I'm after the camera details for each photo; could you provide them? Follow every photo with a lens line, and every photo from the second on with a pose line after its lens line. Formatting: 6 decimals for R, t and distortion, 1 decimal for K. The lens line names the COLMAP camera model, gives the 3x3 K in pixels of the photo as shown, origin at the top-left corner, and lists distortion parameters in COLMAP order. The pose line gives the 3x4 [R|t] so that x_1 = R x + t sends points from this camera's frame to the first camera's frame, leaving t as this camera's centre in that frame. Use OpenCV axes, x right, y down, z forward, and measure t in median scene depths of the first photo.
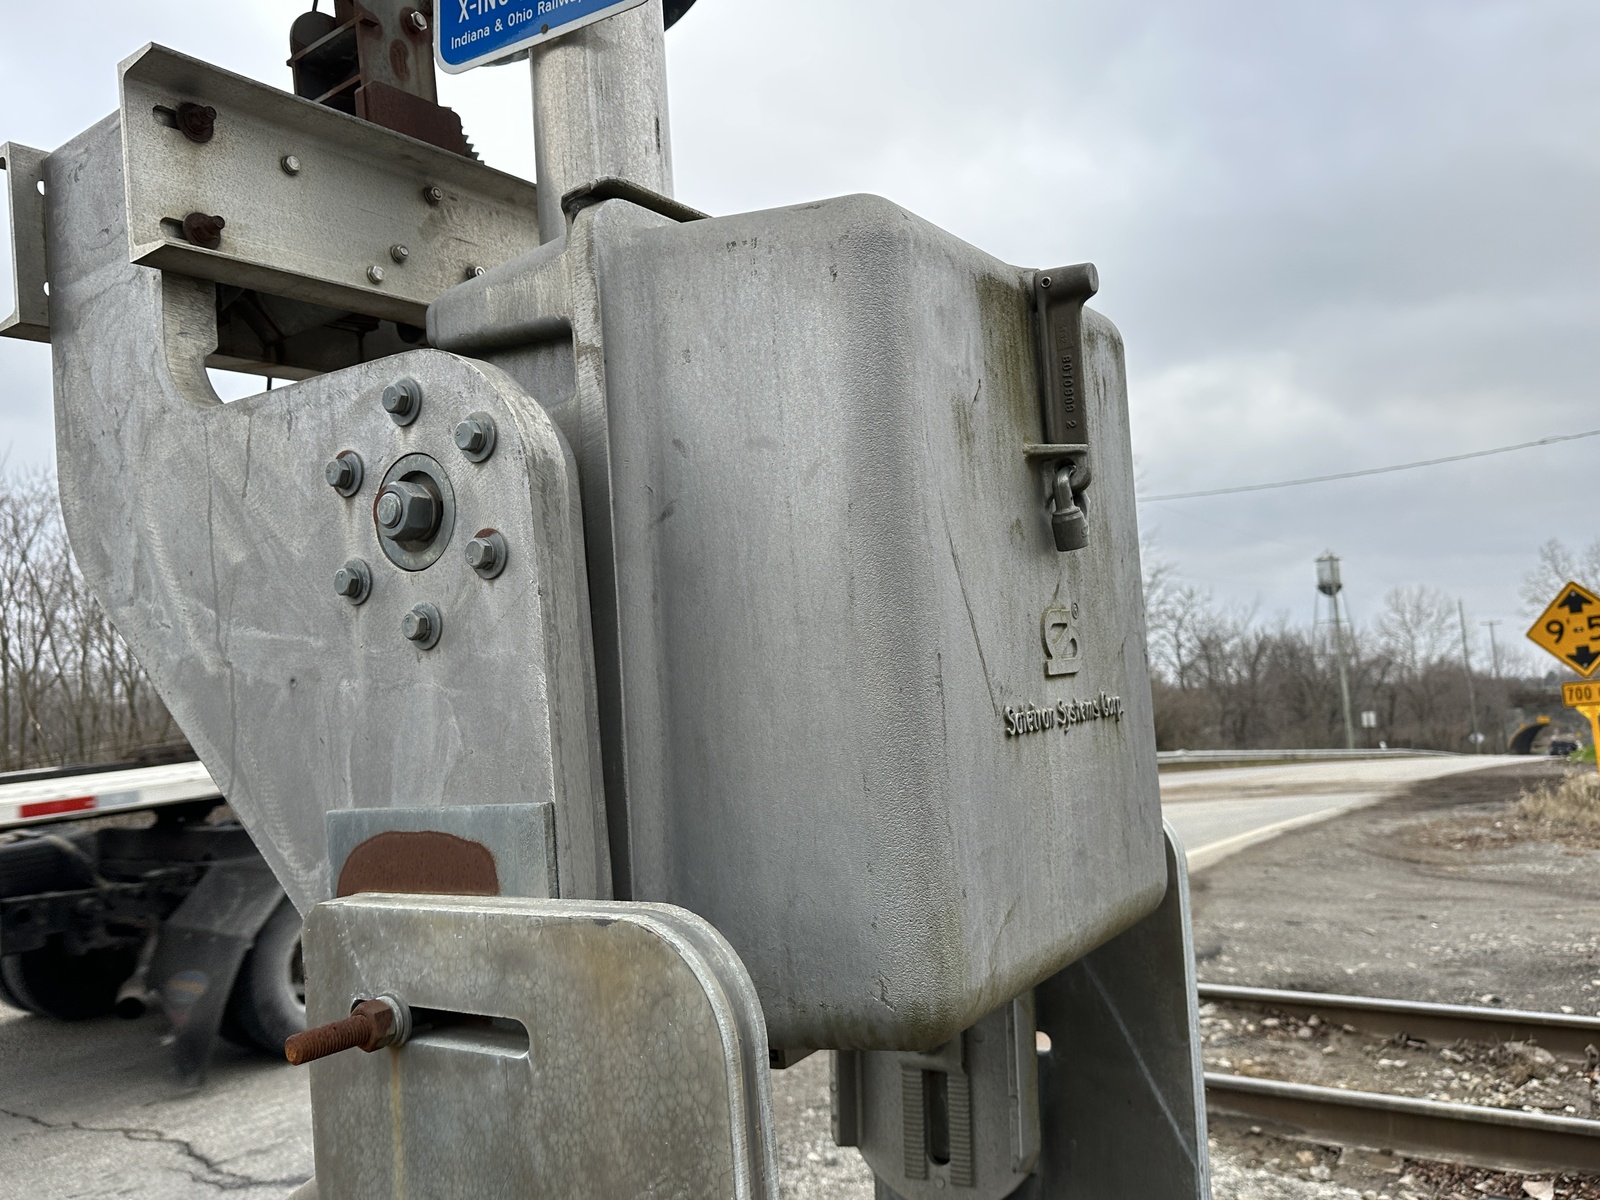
lens RADIAL K [[1264.1, 0, 800.0], [0, 1264.1, 600.0], [0, 0, 1]] dist [0.001032, 0.000135]
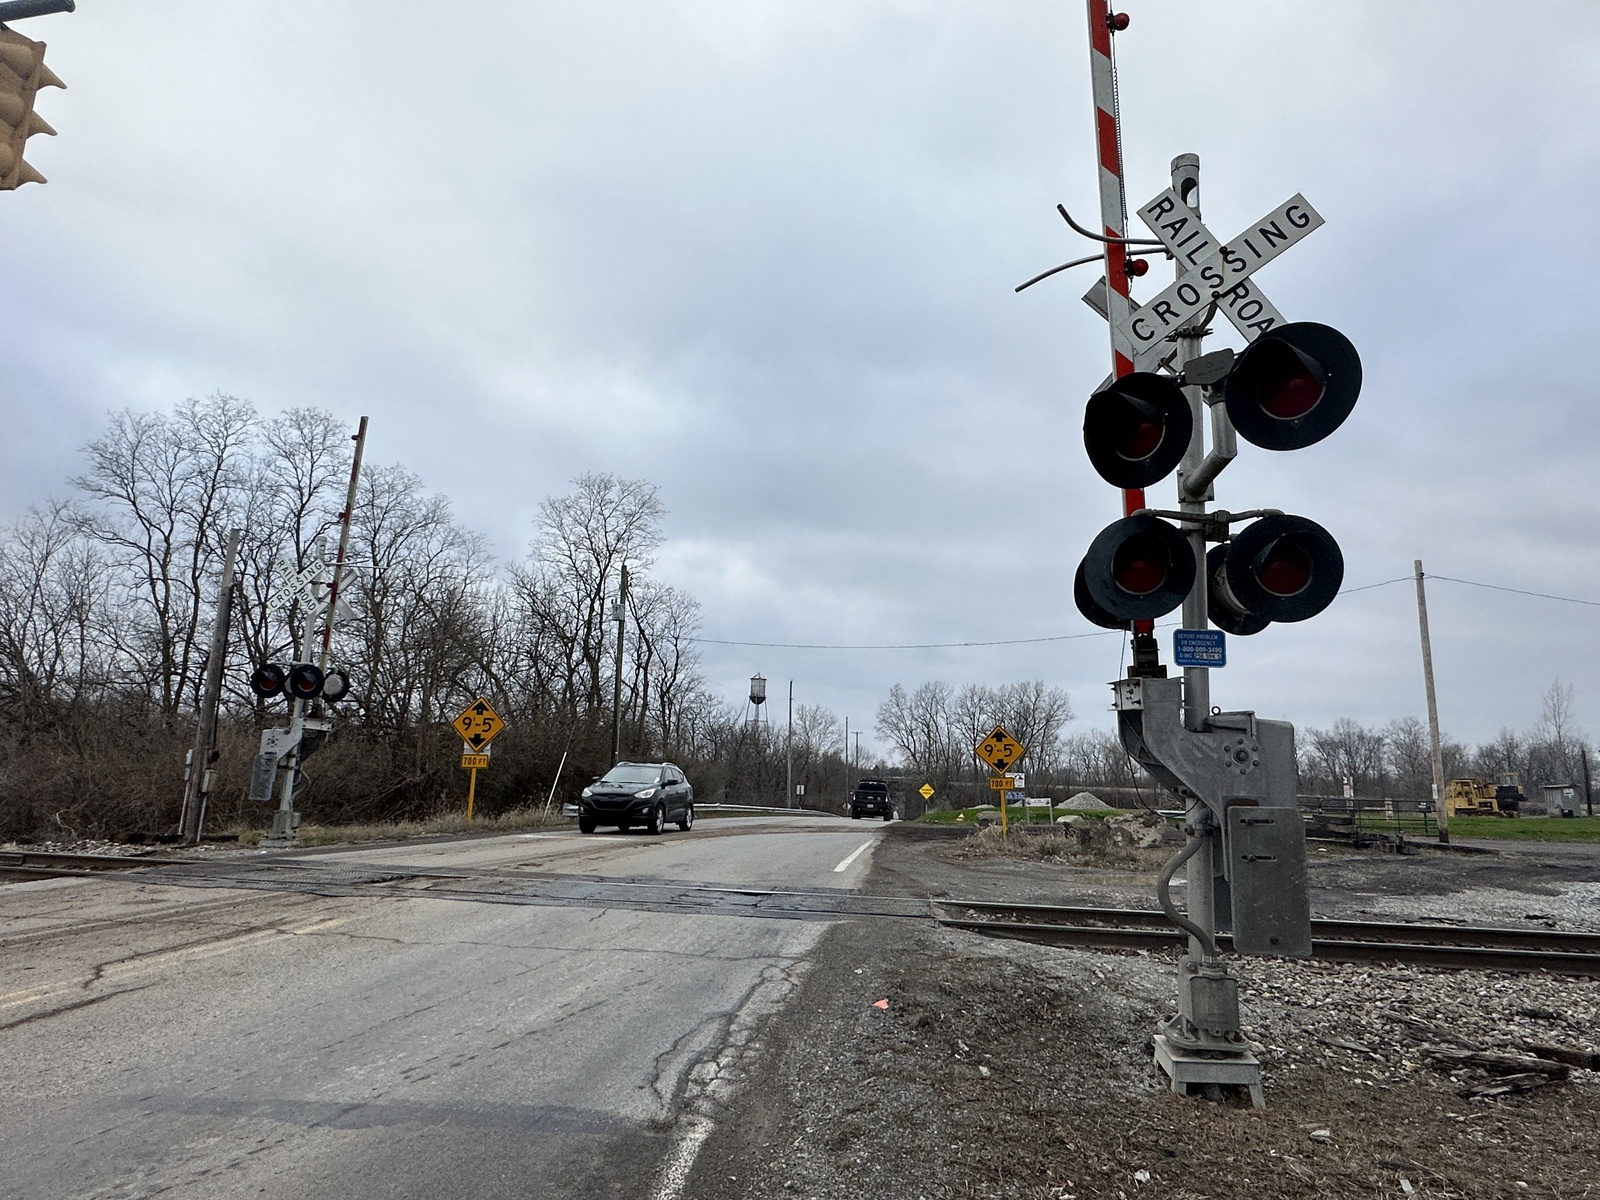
lens RADIAL K [[927.9, 0, 804.7], [0, 927.9, 603.6], [0, 0, 1]] dist [-0.008740, 0.001965]
pose [[0.892749, 0.149211, 0.425130, -3.607478], [-0.110176, 0.987222, -0.115129, -0.028599], [-0.436876, 0.055942, 0.897781, -2.030052]]
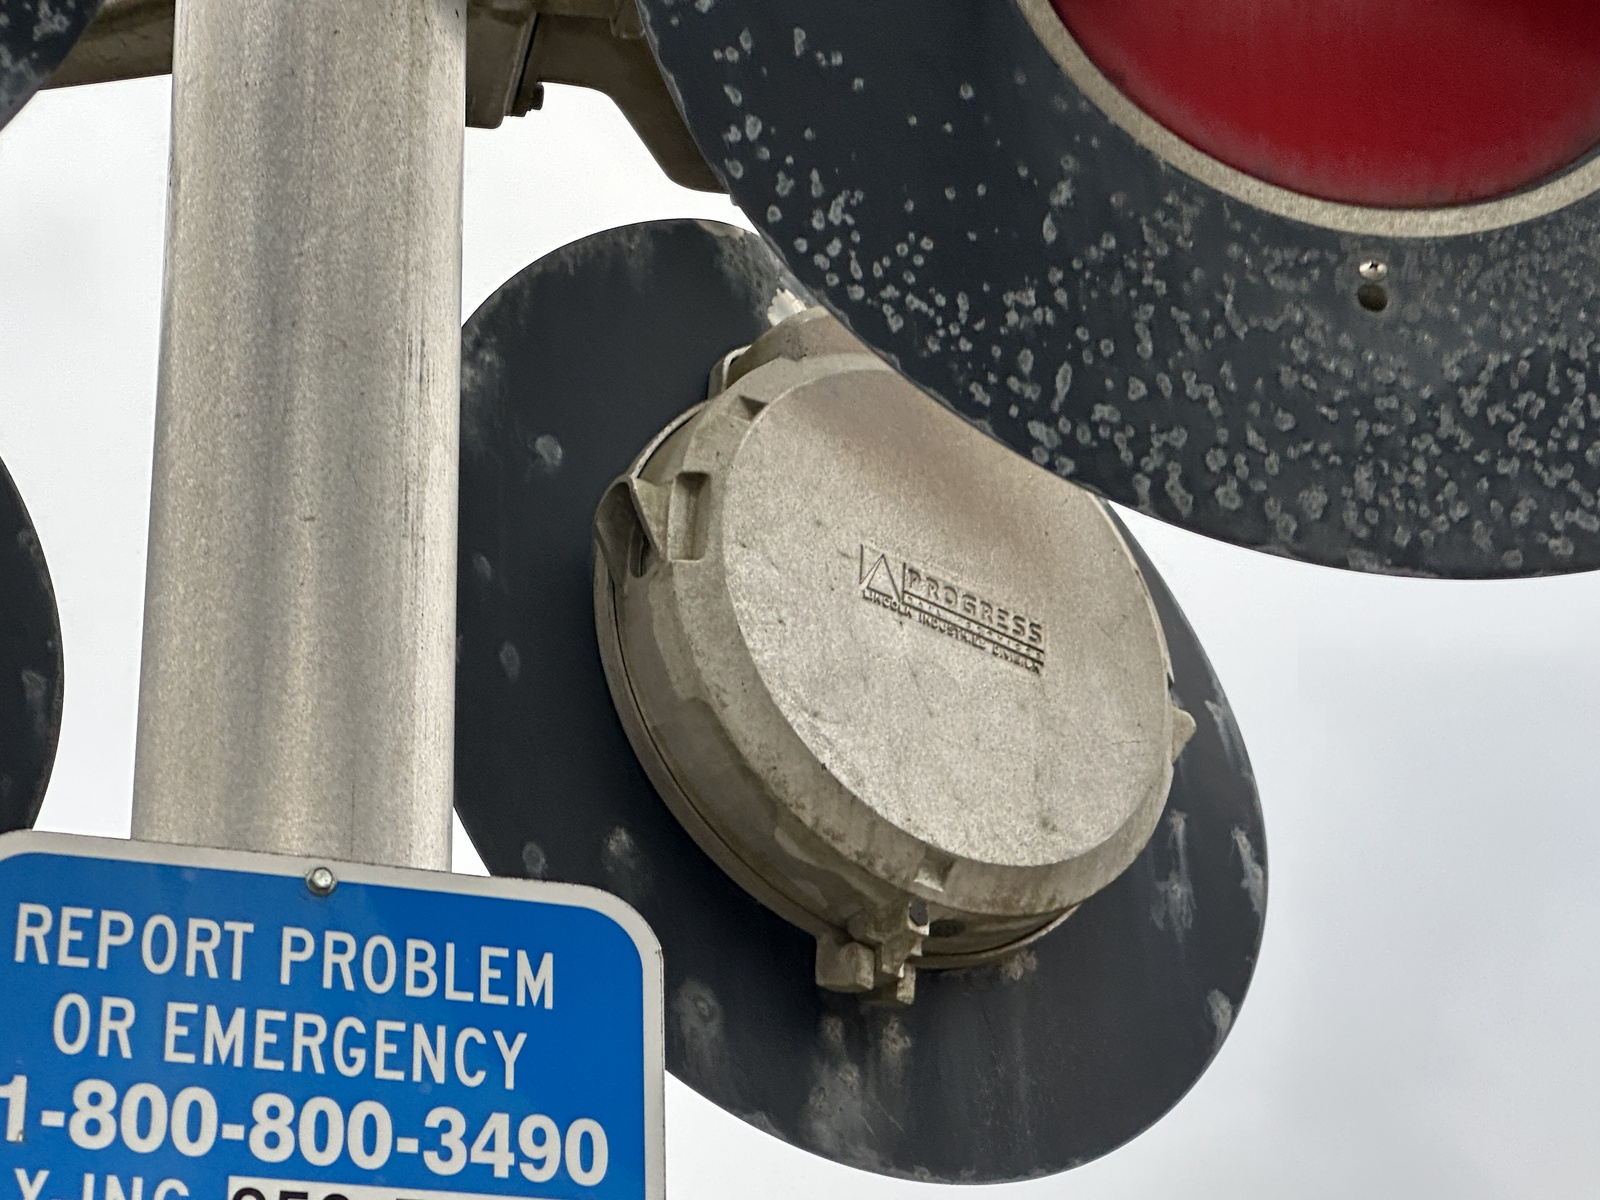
lens RADIAL K [[3887.5, 0, 800.0], [0, 3887.5, 600.0], [0, 0, 1]] dist [-0.033295, 3.538847]
pose [[0.674964, 0.374526, 0.635731, -0.931527], [-0.055171, 0.884804, -0.462686, -0.095200], [-0.735785, 0.277223, 0.617873, 0.052638]]
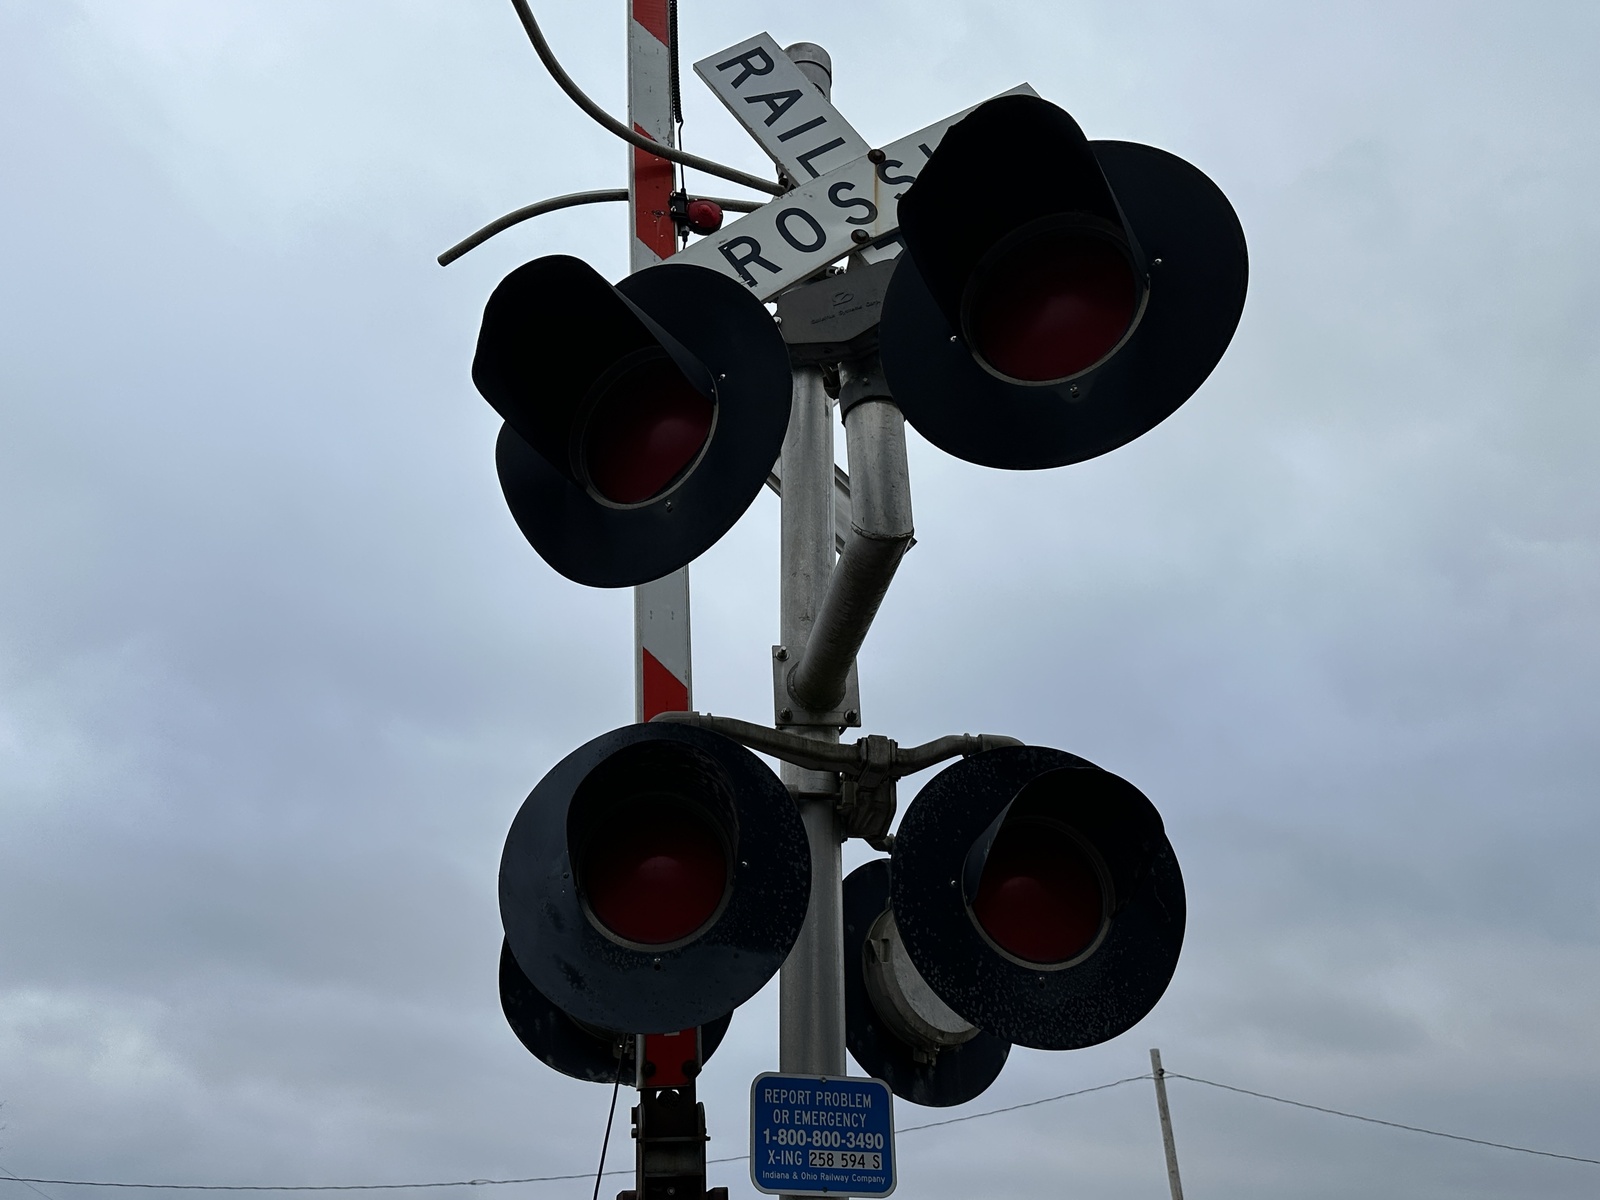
lens RADIAL K [[1363.3, 0, 779.3], [0, 1363.3, 603.4], [0, 0, 1]] dist [0.064889, -0.001075]
pose [[0.694886, 0.395059, 0.600884, -1.842855], [-0.079491, 0.872660, -0.481815, -0.197340], [-0.714712, 0.287042, 0.637803, -0.572387]]
